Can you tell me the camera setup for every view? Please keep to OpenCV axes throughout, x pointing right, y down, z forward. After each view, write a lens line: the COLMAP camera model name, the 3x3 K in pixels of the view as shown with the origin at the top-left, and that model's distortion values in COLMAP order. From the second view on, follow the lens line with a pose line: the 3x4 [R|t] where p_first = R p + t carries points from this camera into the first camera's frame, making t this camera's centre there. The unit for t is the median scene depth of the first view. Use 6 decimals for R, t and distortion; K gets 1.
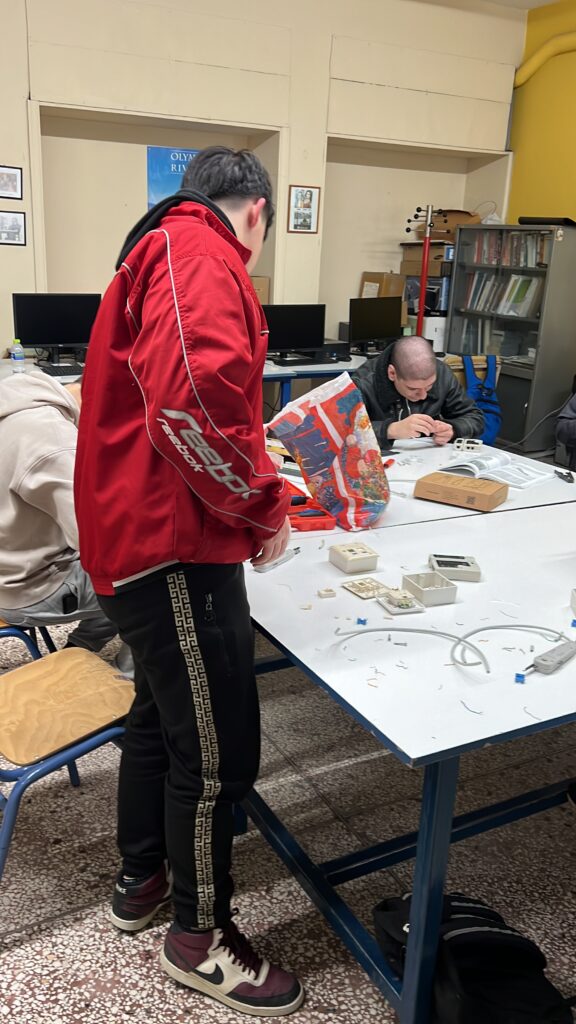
lens RADIAL K [[818.9, 0, 264.0], [0, 818.9, 495.1], [0, 0, 1]] dist [0.002055, -0.010308]
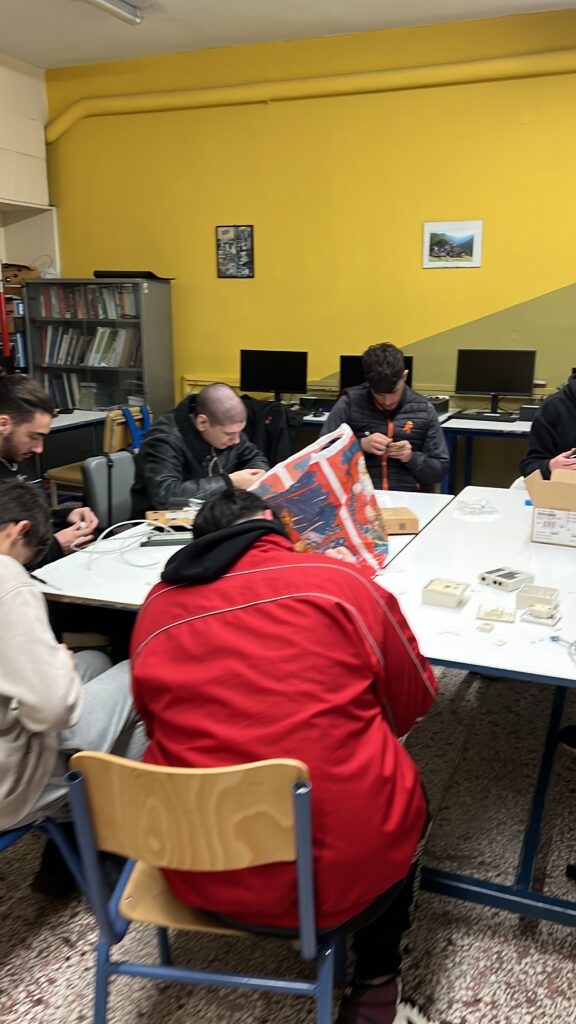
lens RADIAL K [[818.9, 0, 297.6], [0, 818.9, 506.9], [0, 0, 1]] dist [0.002055, -0.010308]
pose [[0.746614, -0.186424, 0.638603, -0.192000], [0.216024, 0.975853, 0.032313, -0.029868], [-0.629206, 0.113828, 0.768858, 0.086402]]
